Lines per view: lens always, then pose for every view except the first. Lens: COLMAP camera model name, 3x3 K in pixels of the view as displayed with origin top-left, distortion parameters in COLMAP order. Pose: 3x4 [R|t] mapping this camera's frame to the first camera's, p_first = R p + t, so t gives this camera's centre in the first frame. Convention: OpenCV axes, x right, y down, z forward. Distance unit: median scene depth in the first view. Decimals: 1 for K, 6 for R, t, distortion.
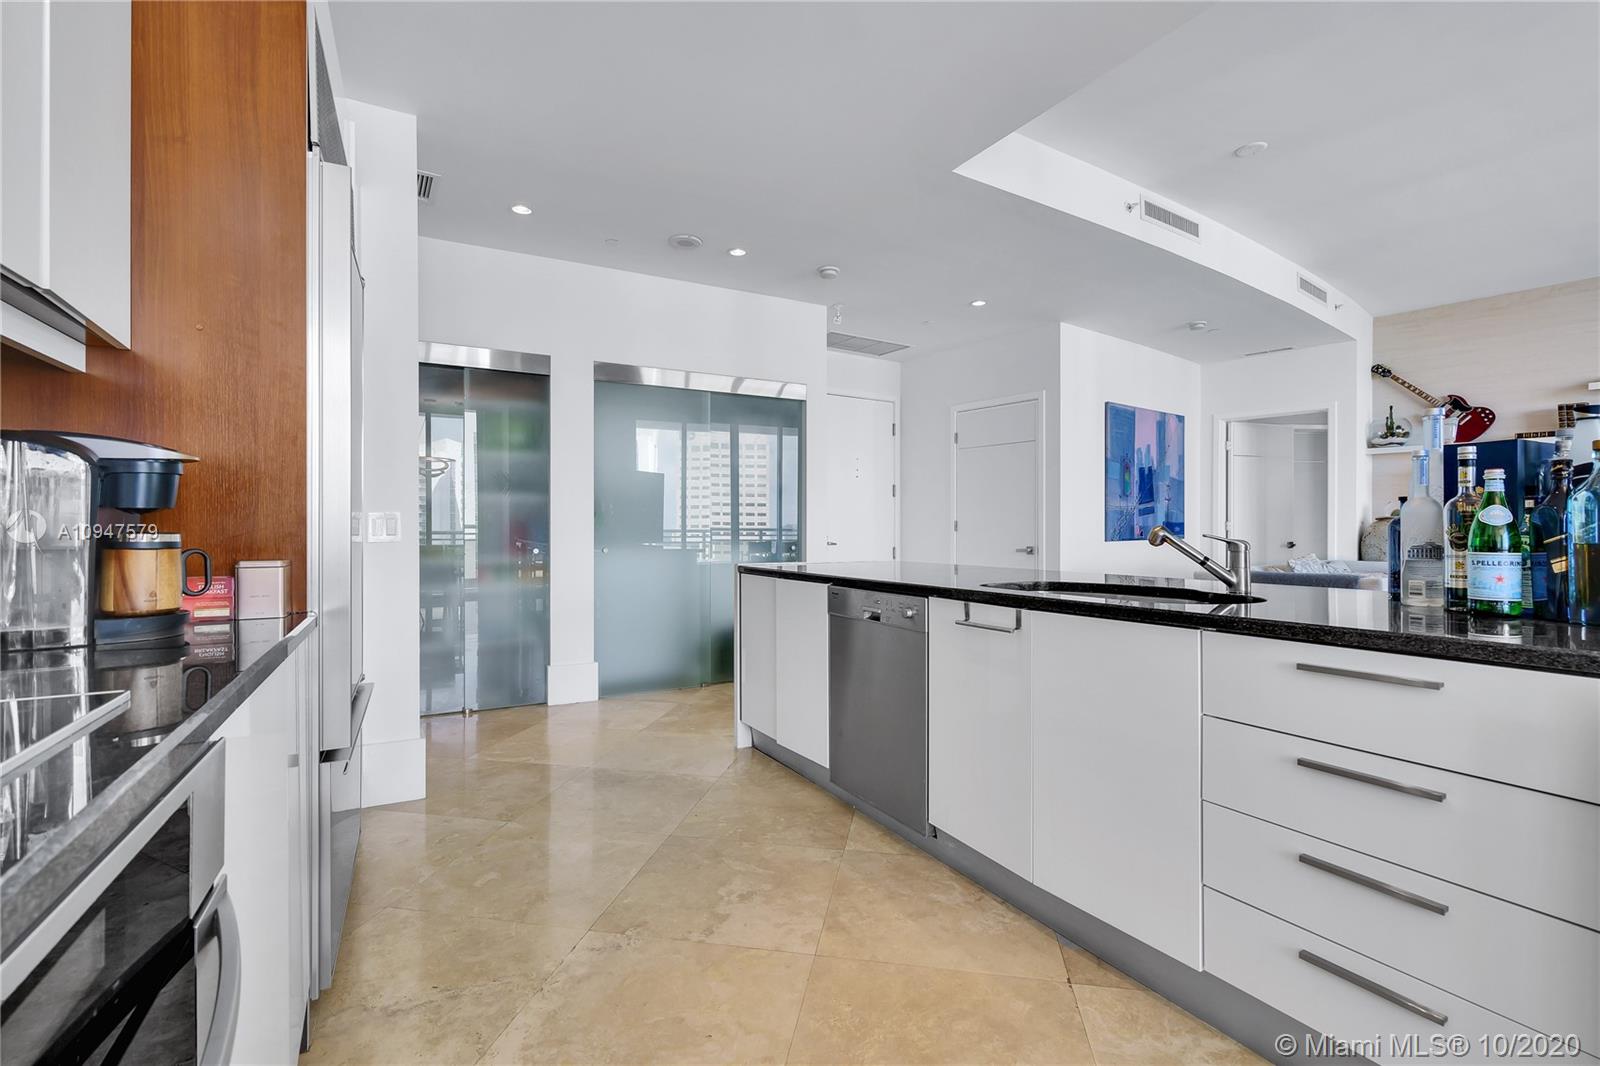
lens RADIAL K [[742.7, 0, 794.1], [0, 742.7, 529.1], [0, 0, 1]] dist [-0.014161, 0.007429]
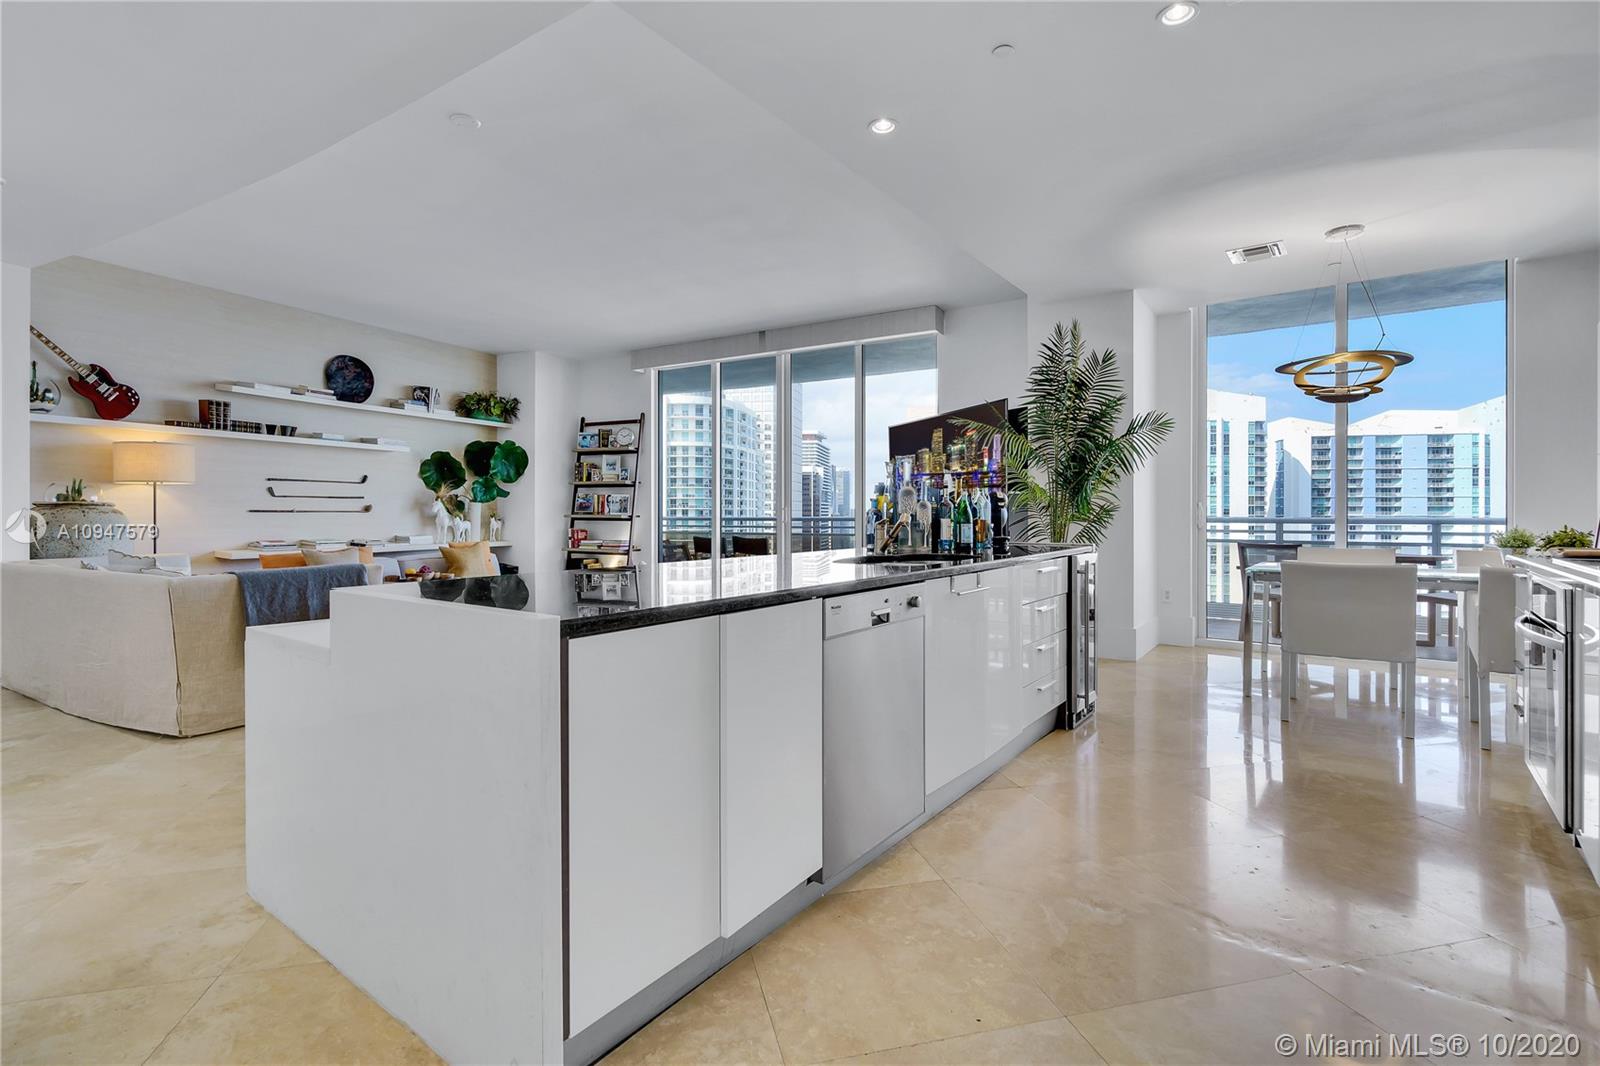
lens RADIAL K [[742.7, 0, 804.1], [0, 742.7, 520.0], [0, 0, 1]] dist [-0.014161, 0.007429]
pose [[-0.422626, -0.007459, 0.906274, -0.263284], [0.005302, 0.999929, 0.010702, -0.001812], [-0.906289, 0.009328, -0.422556, 0.608889]]
